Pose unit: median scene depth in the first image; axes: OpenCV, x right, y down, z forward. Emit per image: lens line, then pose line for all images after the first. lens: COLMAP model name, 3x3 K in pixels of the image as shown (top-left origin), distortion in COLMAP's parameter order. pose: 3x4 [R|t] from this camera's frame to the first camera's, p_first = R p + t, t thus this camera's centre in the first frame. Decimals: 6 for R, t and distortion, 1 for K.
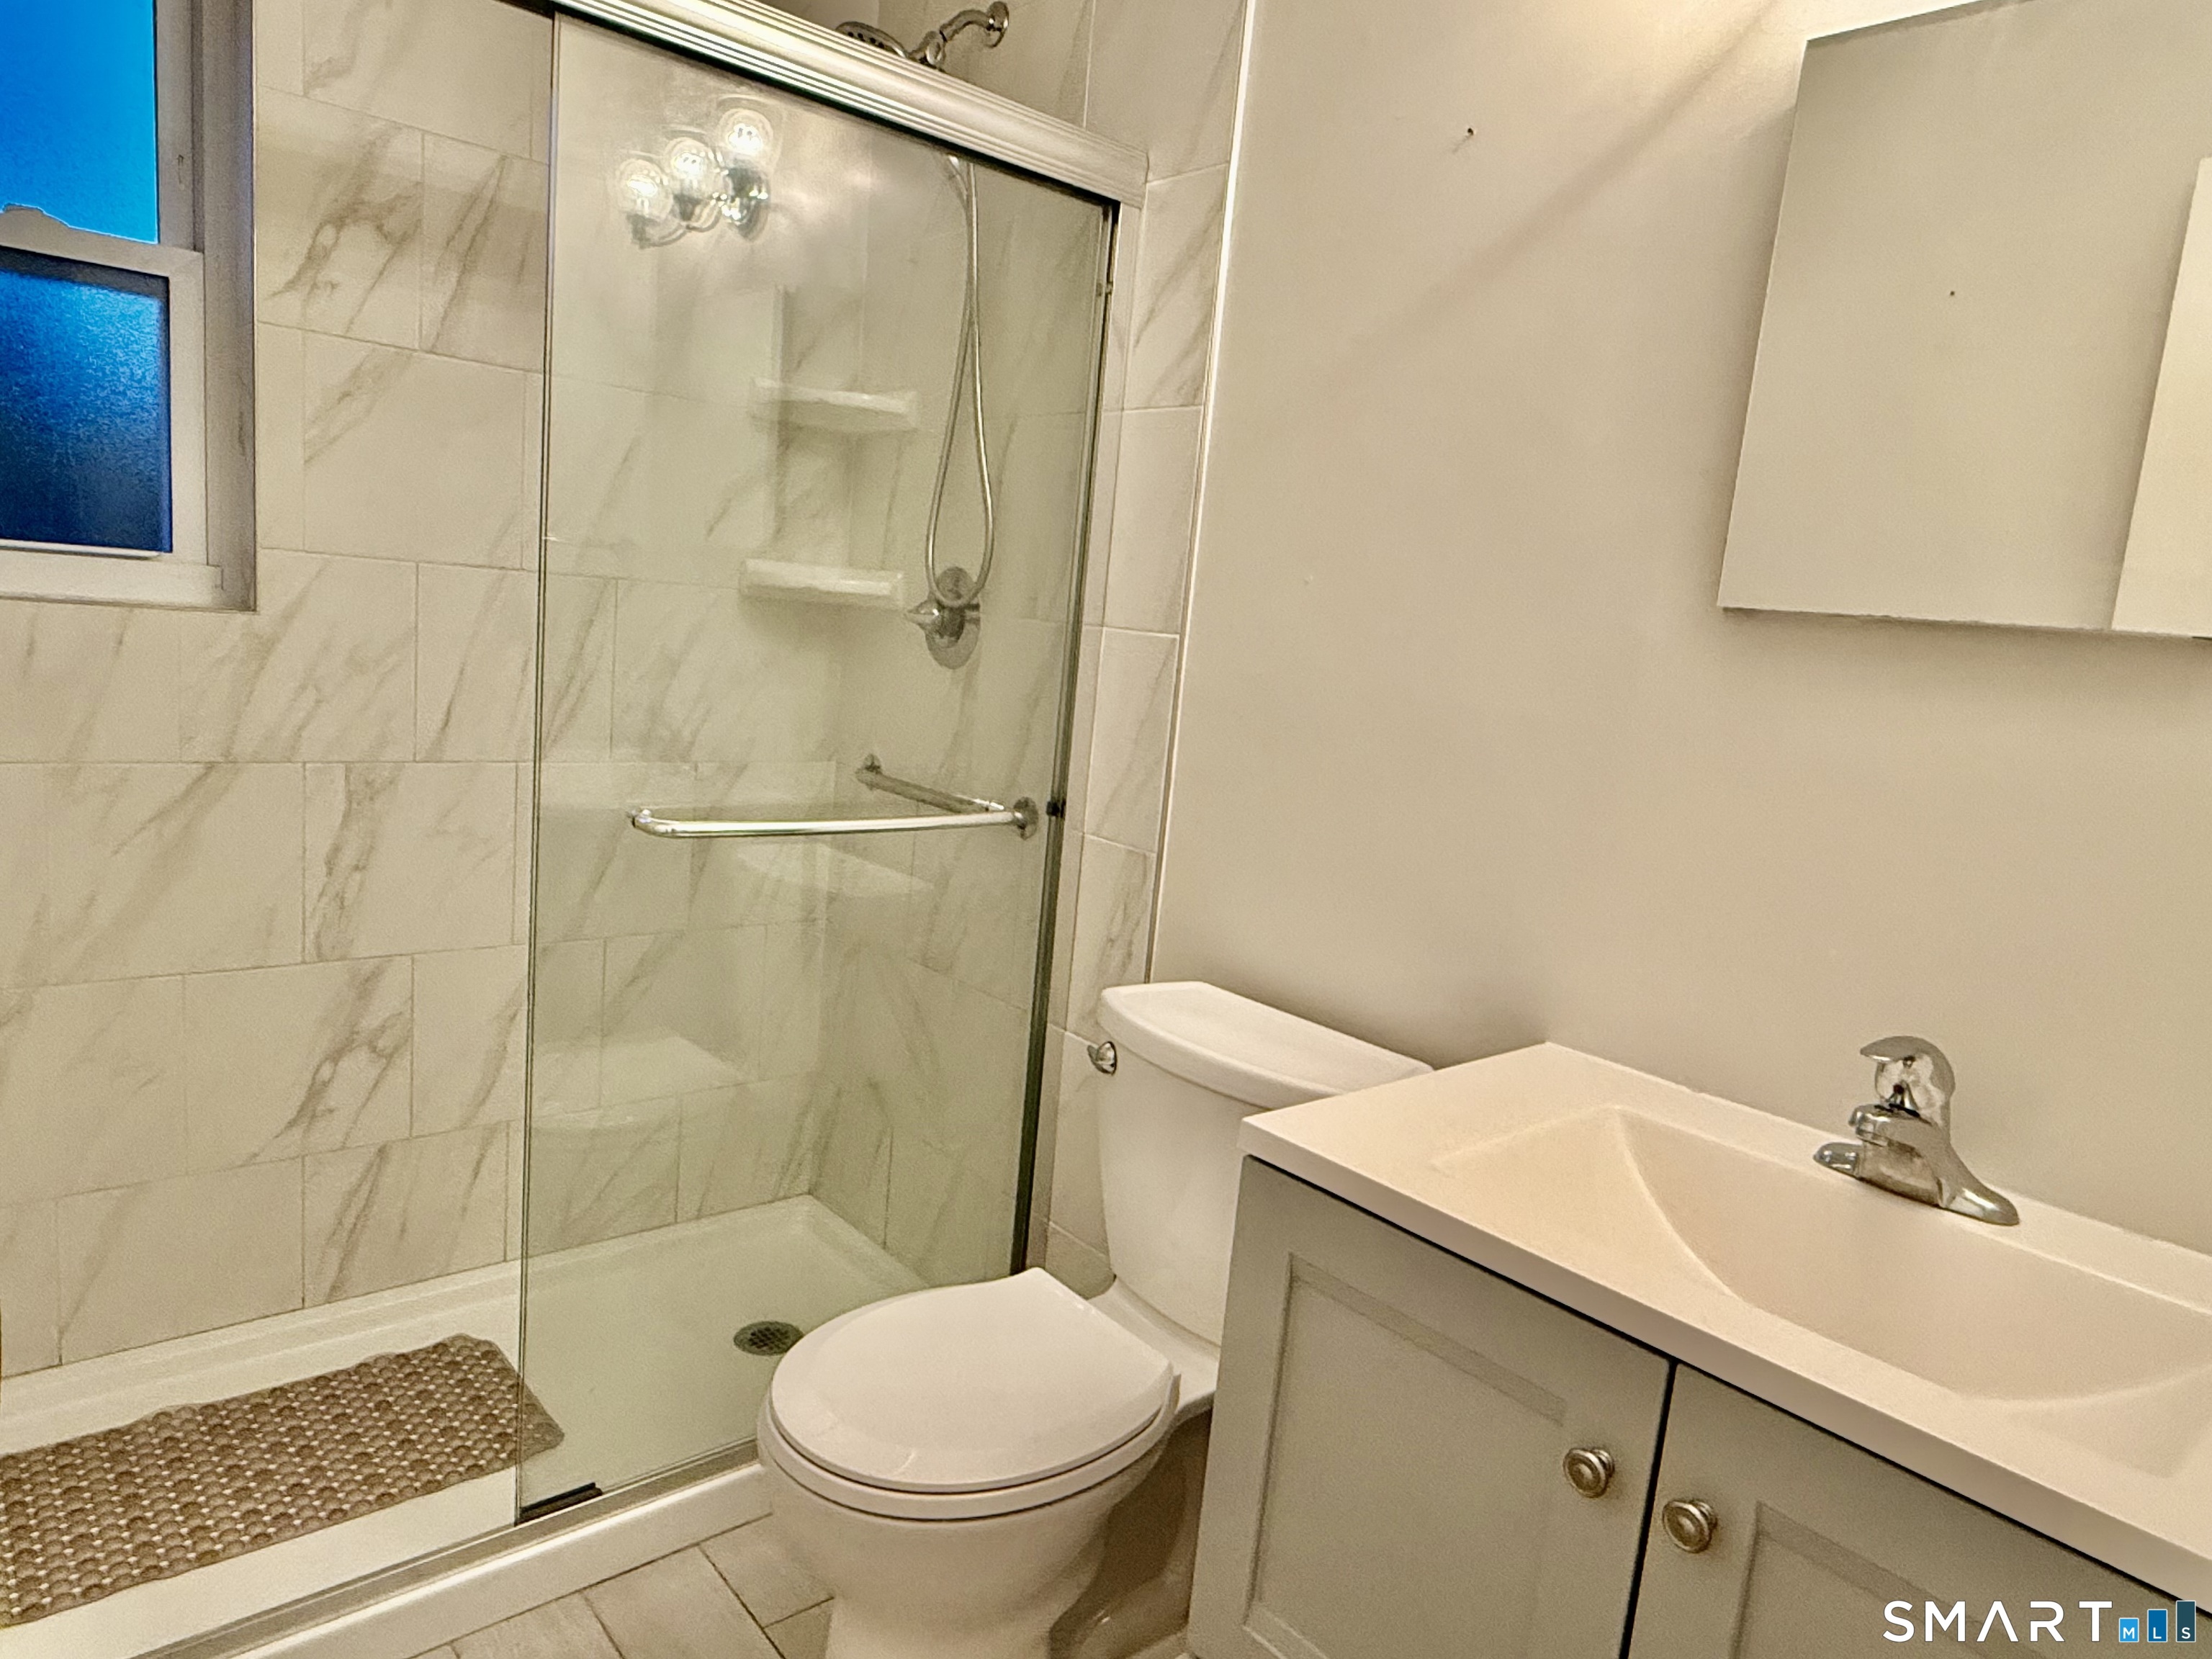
lens RADIAL K [[1334.3, 0, 1106.0], [0, 1334.3, 829.5], [0, 0, 1]] dist [-0.023739, 0.024004]
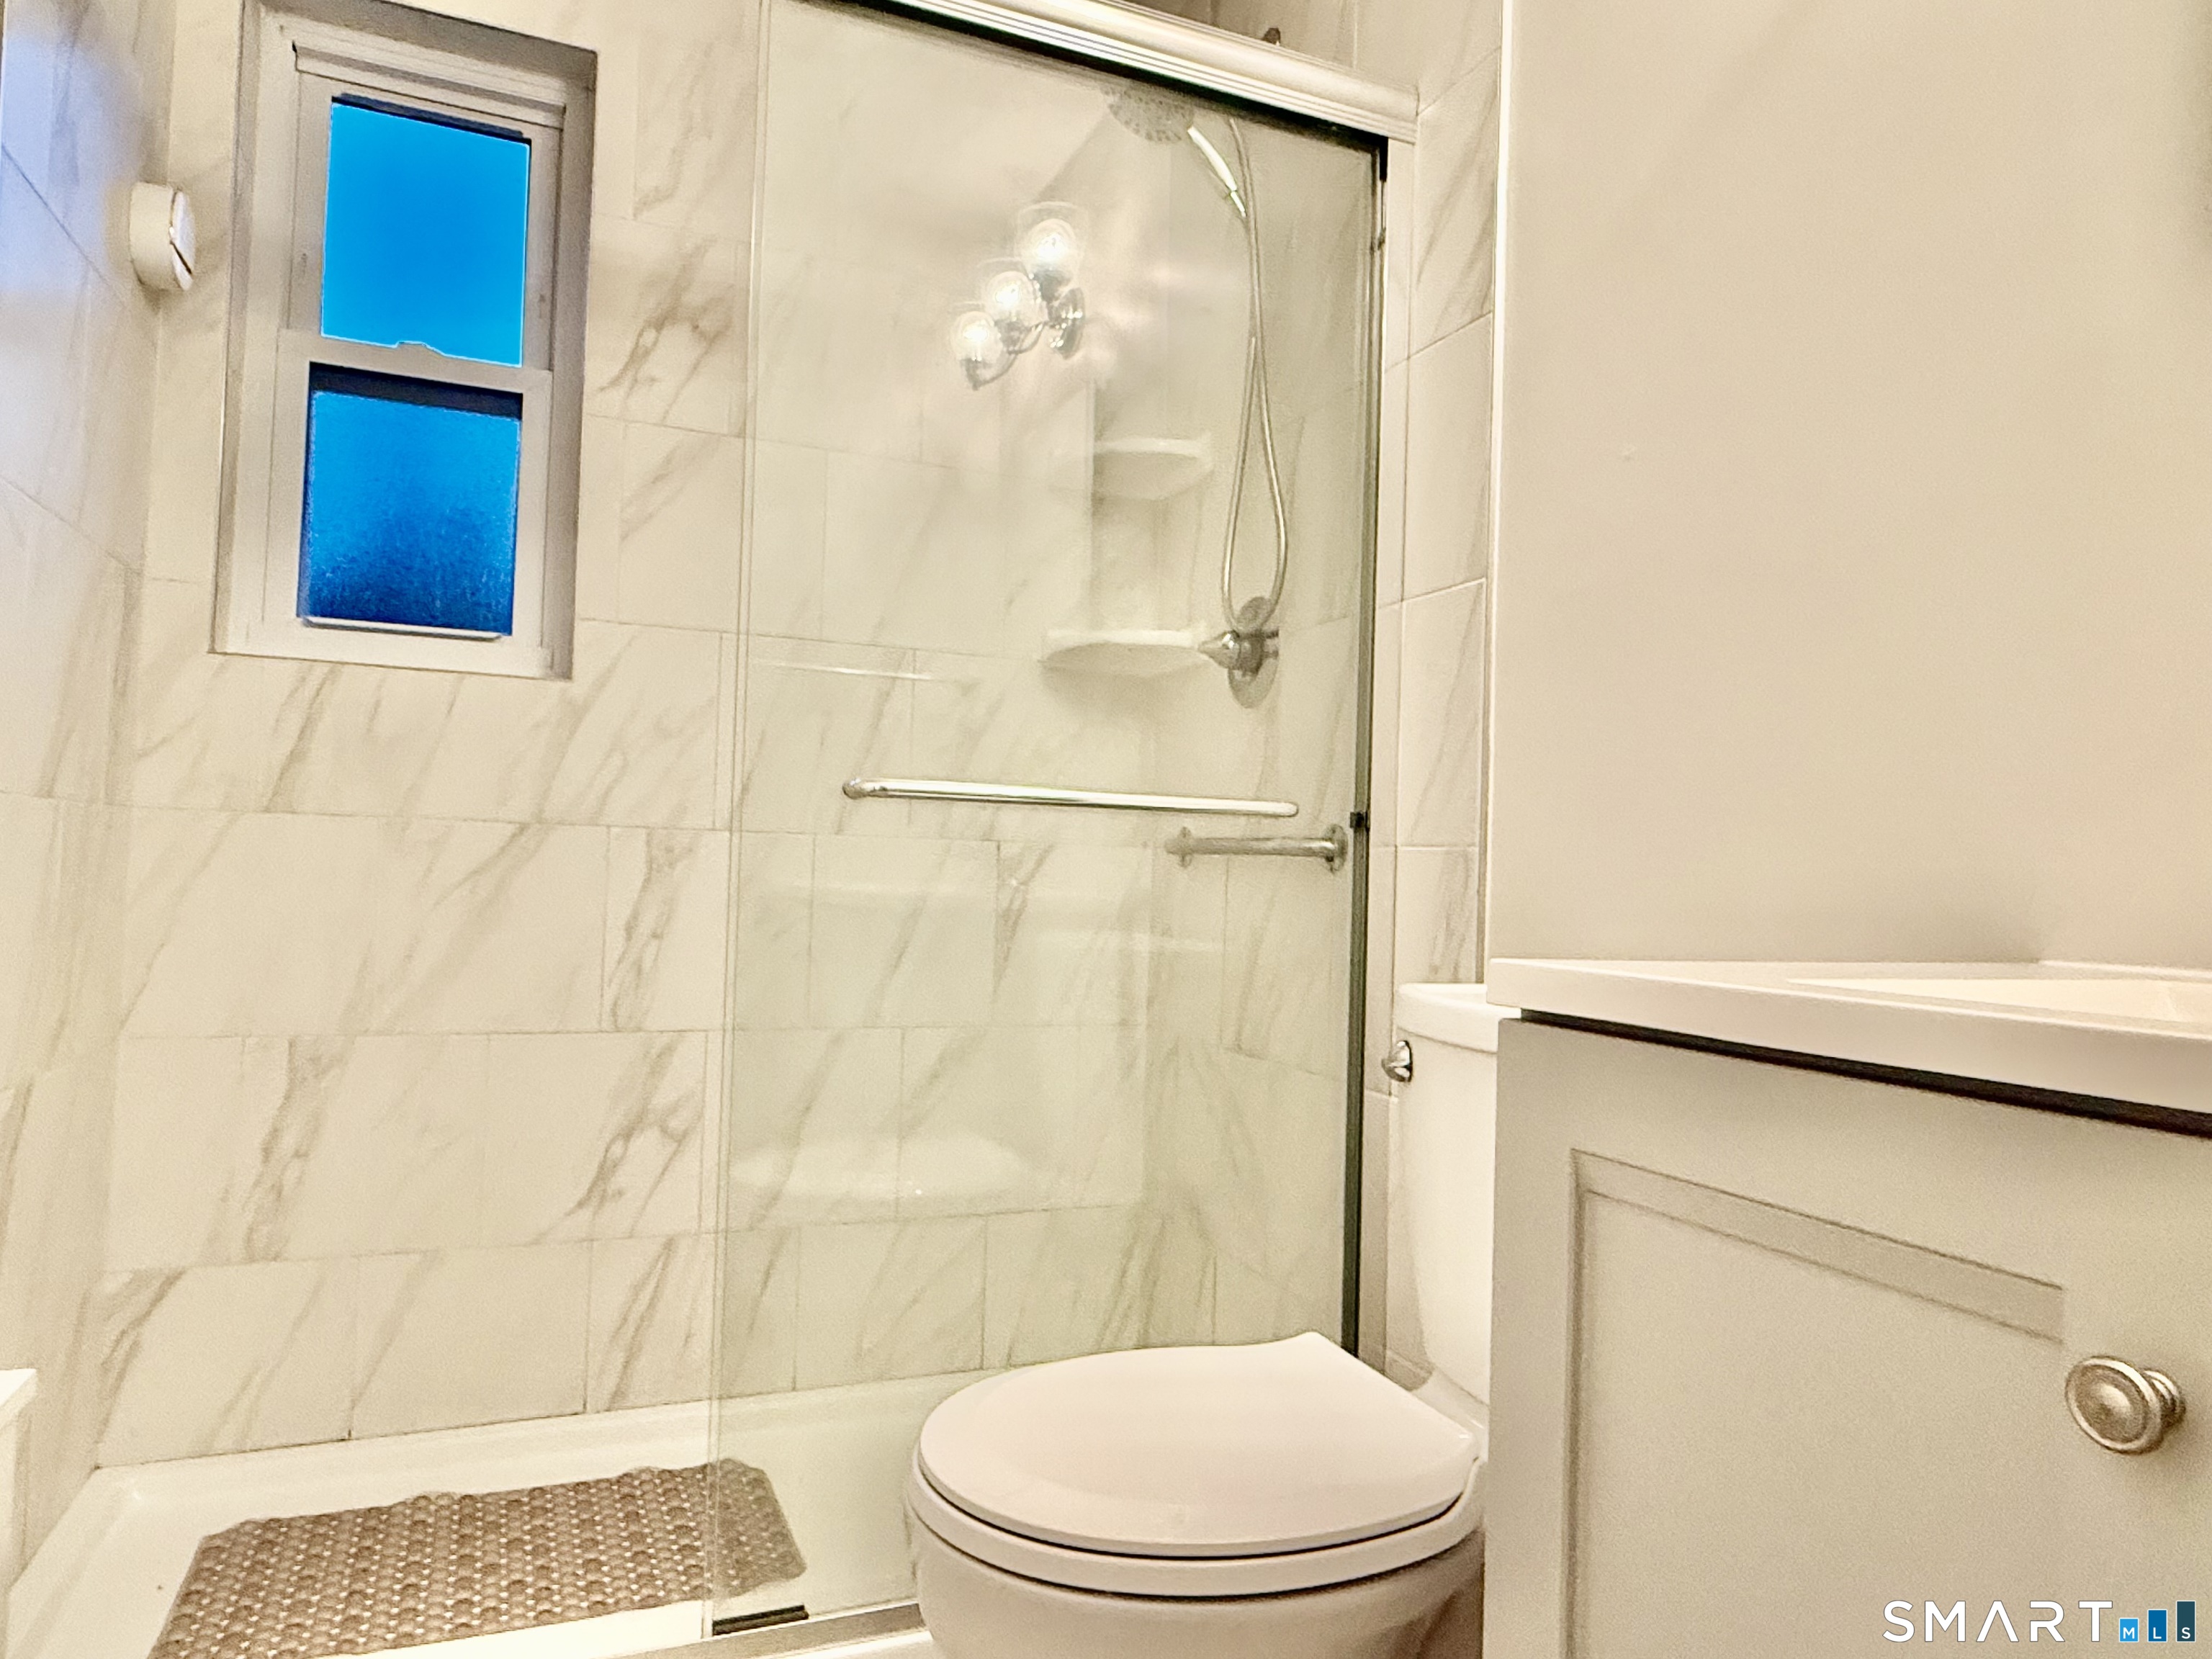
lens RADIAL K [[1365.3, 0, 1106.0], [0, 1365.3, 829.5], [0, 0, 1]] dist [-0.005245, 0.023974]
pose [[0.948281, -0.072418, -0.309060, 0.077852], [0.009787, 0.979836, -0.199565, 0.164894], [0.317281, 0.186219, 0.929868, 0.154012]]
